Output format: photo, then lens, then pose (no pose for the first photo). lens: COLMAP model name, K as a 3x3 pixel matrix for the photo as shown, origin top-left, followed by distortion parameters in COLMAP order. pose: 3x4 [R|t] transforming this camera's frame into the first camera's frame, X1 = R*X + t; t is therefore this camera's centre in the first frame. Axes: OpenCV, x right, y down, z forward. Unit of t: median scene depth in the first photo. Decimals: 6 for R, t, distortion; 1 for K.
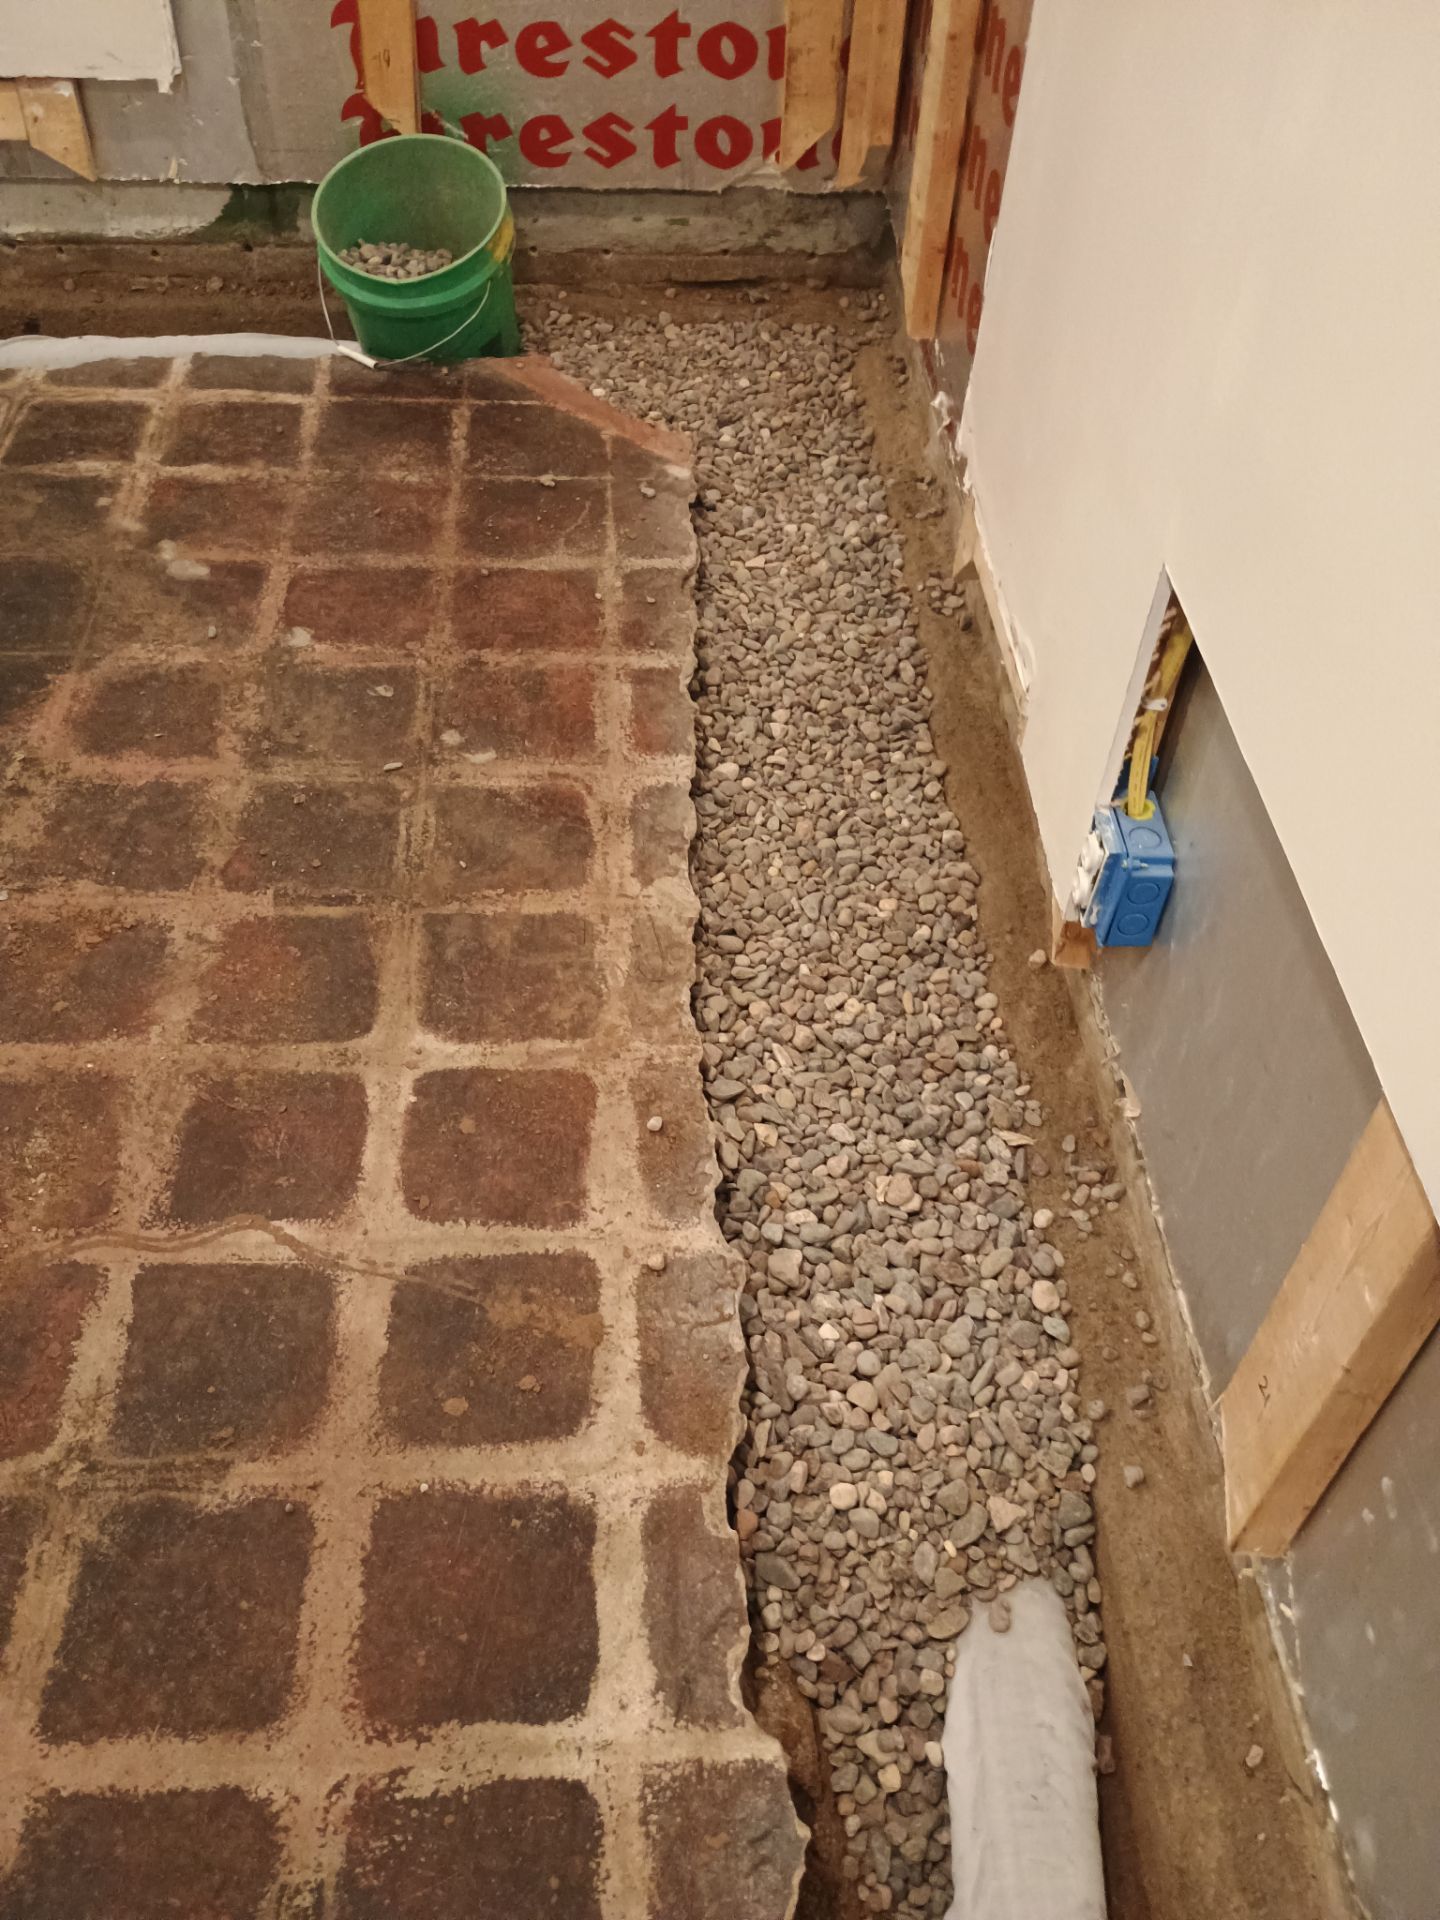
lens RADIAL K [[1634.2, 0, 673.9], [0, 1634.2, 962.1], [0, 0, 1]] dist [0.072106, -0.105190]
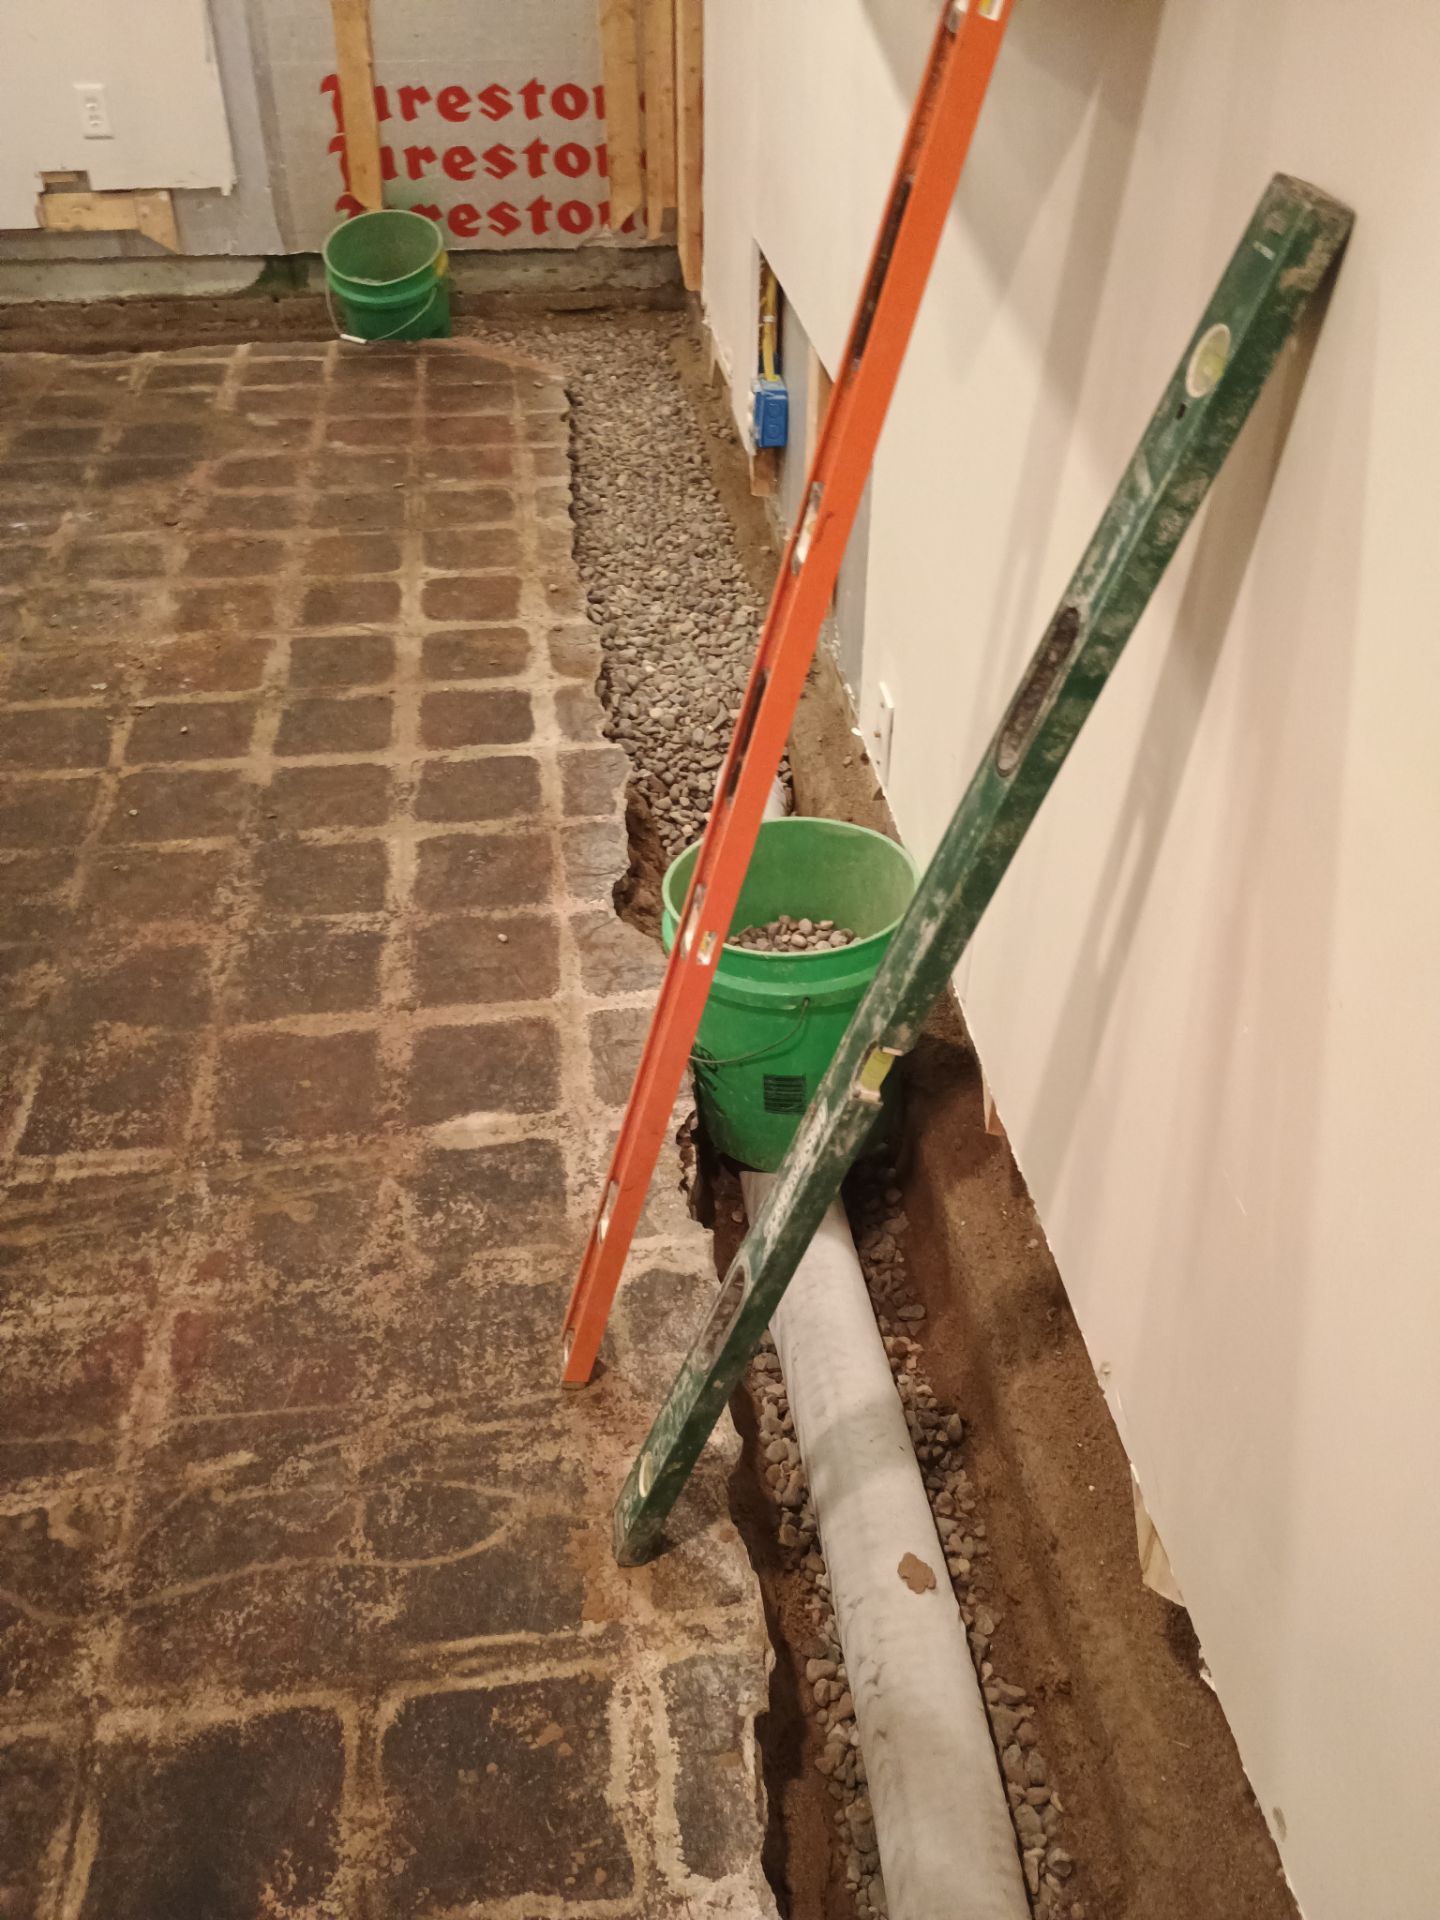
lens RADIAL K [[1606.3, 0, 720.0], [0, 1606.3, 960.0], [0, 0, 1]] dist [0.035666, -0.055377]
pose [[0.995220, -0.073092, 0.064773, 0.021298], [0.082158, 0.985172, -0.150622, 0.625511], [-0.052804, 0.155224, 0.986467, -0.600946]]
